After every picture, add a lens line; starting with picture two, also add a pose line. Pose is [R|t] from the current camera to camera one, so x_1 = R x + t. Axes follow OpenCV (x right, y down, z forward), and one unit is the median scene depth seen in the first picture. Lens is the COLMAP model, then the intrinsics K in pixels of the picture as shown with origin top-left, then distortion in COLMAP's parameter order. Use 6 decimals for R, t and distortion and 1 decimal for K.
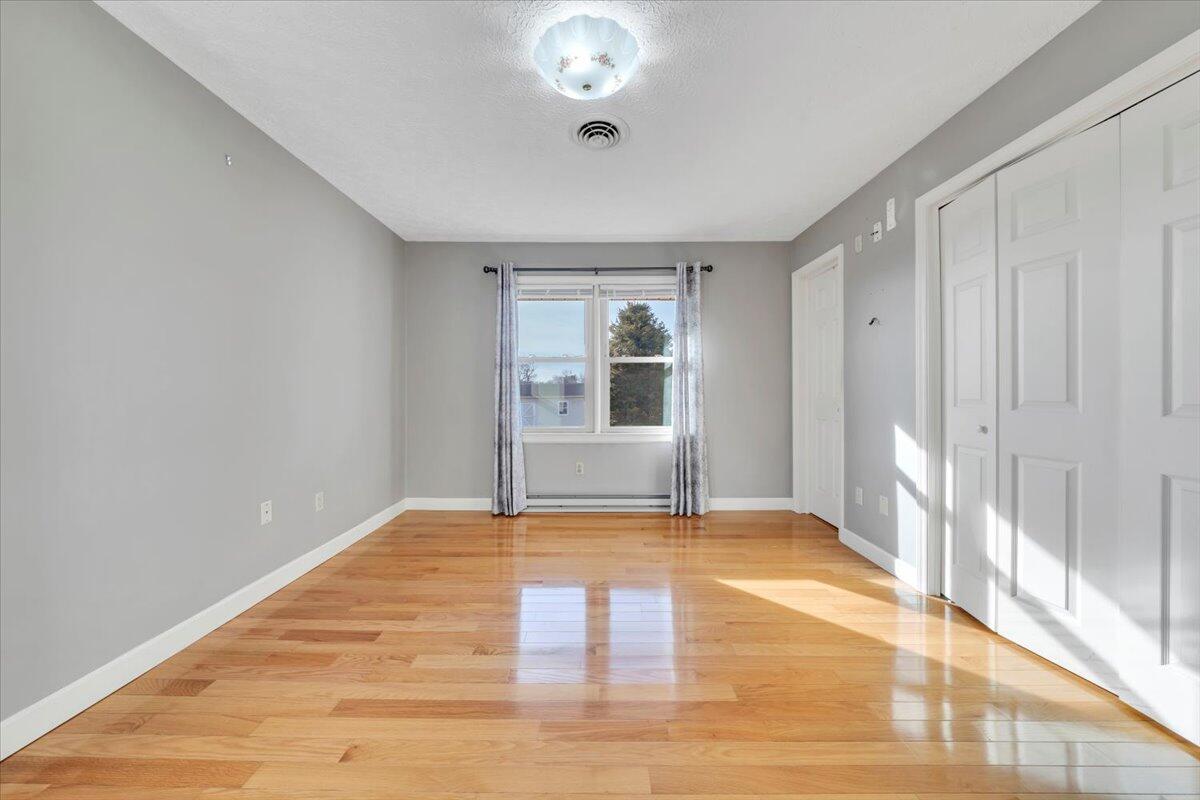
lens RADIAL K [[412.1, 0, 595.9], [0, 412.1, 395.0], [0, 0, 1]] dist [-0.000432, -0.000056]
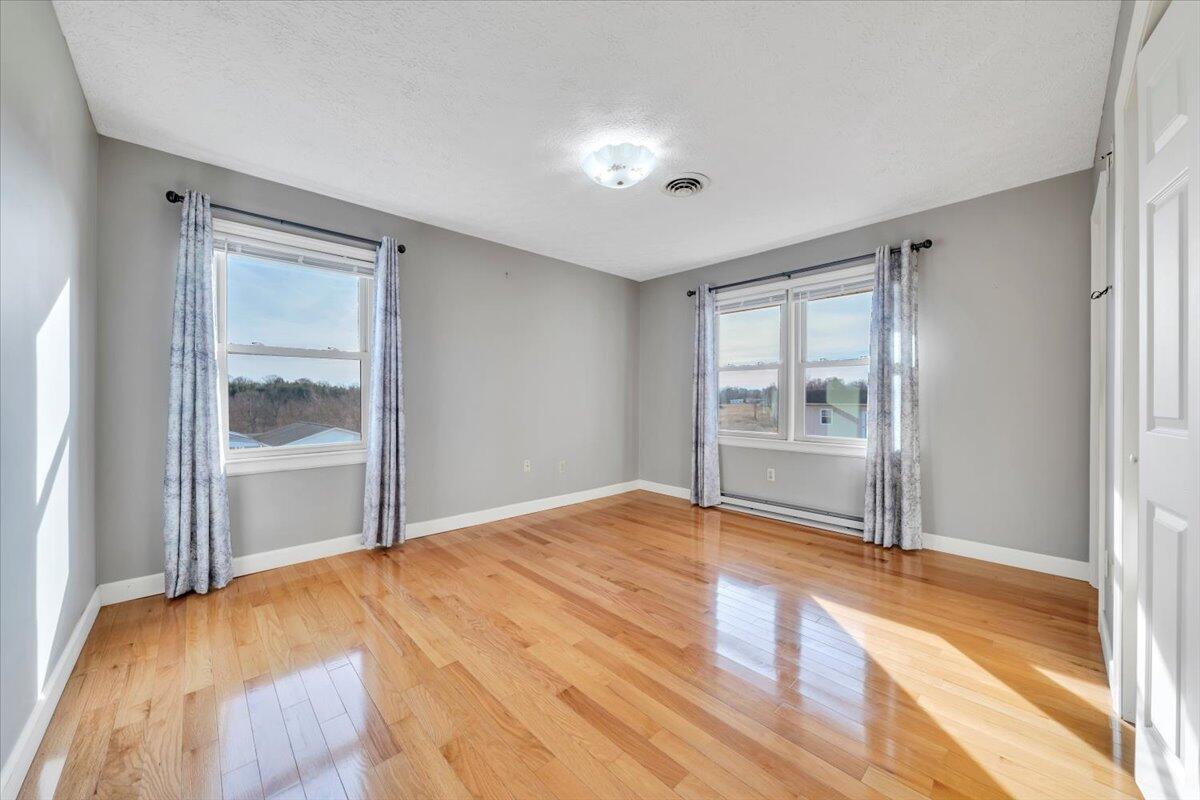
lens RADIAL K [[436.1, 0, 600.0], [0, 436.1, 400.0], [0, 0, 1]] dist [-0.001828, -0.000107]
pose [[0.687490, 0.006741, -0.726162, 0.463450], [-0.008990, 0.999959, 0.000772, -0.001074], [0.726138, 0.005997, 0.687523, -0.034998]]
